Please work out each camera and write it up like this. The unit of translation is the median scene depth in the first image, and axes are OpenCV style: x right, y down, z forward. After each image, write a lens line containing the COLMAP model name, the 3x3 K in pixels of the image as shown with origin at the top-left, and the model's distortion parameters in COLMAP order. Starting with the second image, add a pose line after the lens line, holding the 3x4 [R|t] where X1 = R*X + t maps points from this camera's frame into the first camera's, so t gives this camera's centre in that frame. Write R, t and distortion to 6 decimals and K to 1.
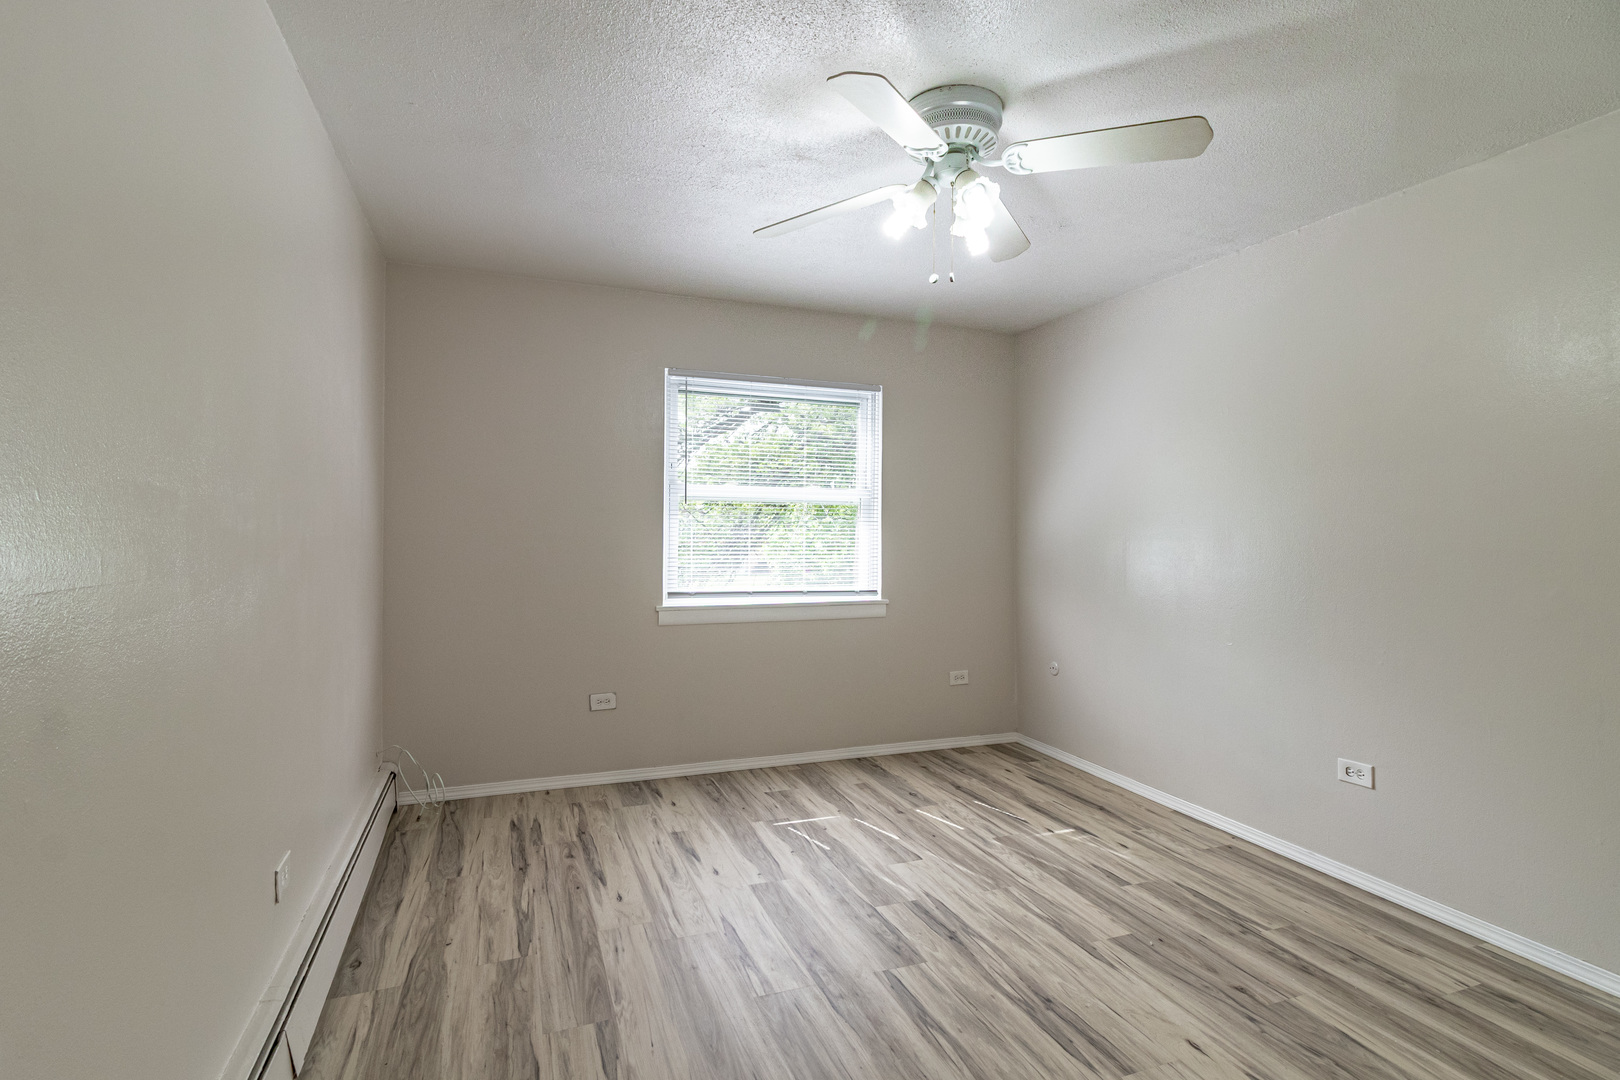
lens RADIAL K [[783.9, 0, 805.6], [0, 783.9, 532.0], [0, 0, 1]] dist [0.000810, -0.000172]
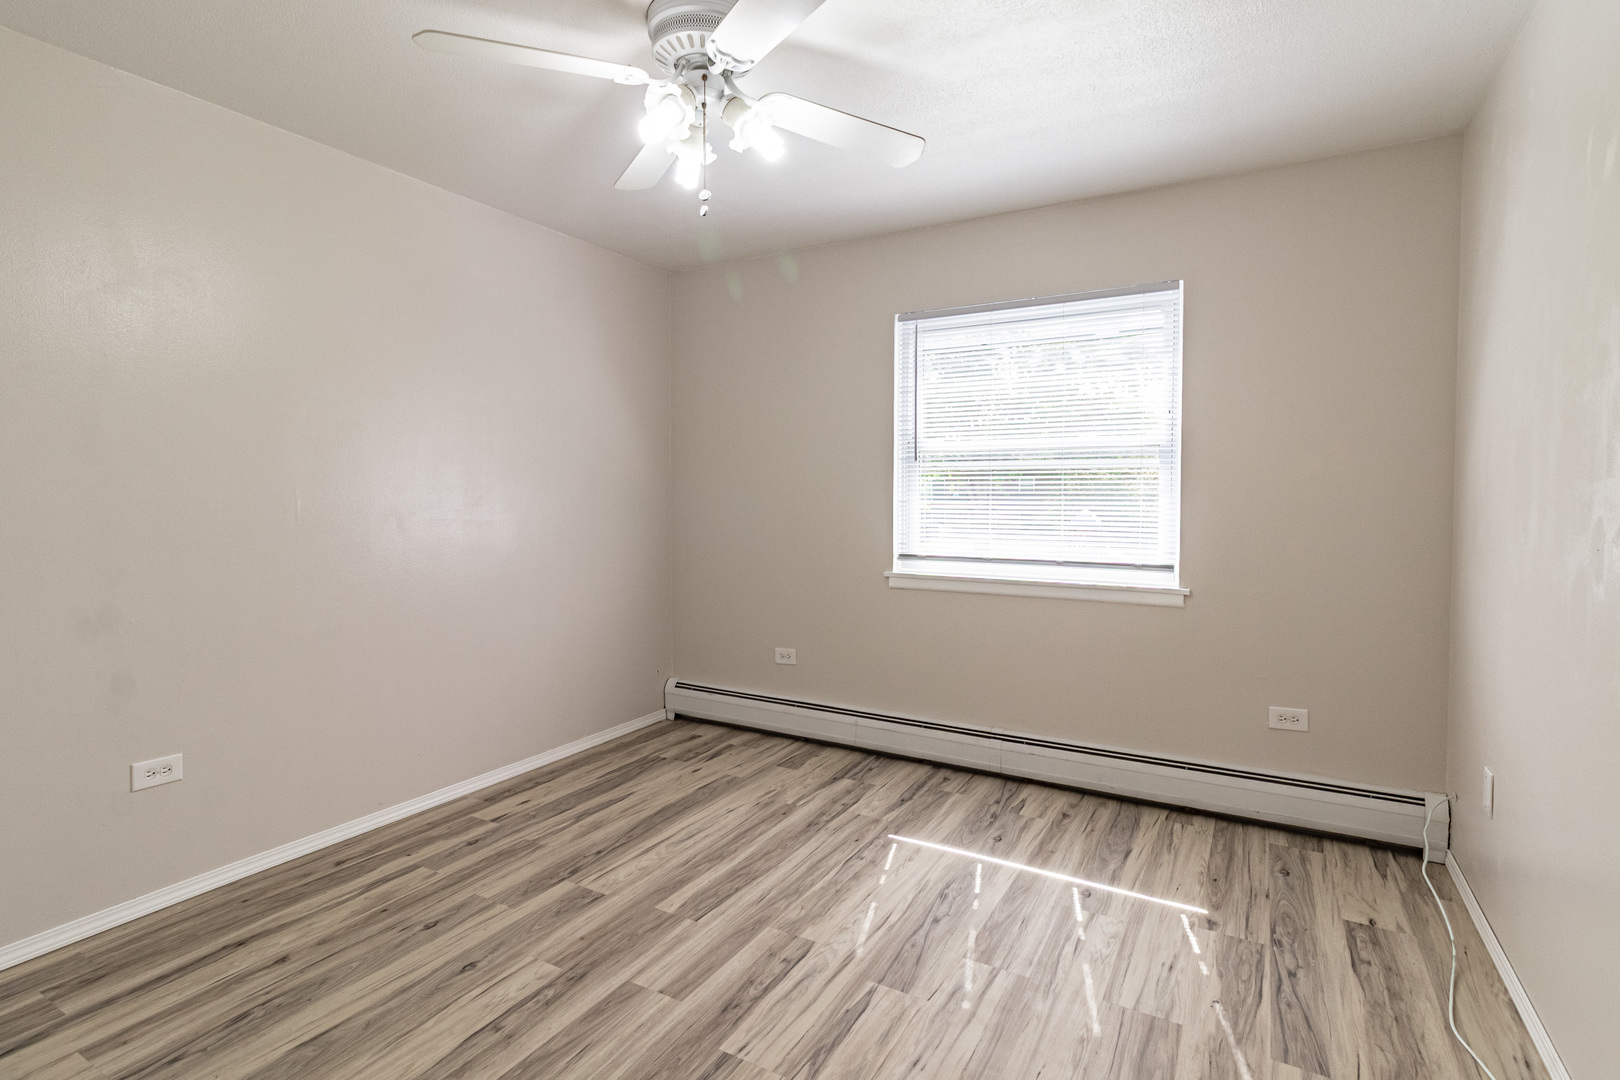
lens RADIAL K [[793.9, 0, 817.9], [0, 793.9, 489.0], [0, 0, 1]] dist [-0.000215, 0.000805]
pose [[0.622144, -0.006773, -0.782873, 0.498731], [0.003205, 0.999976, -0.006104, 0.003524], [0.782896, 0.001288, 0.622151, 0.329513]]
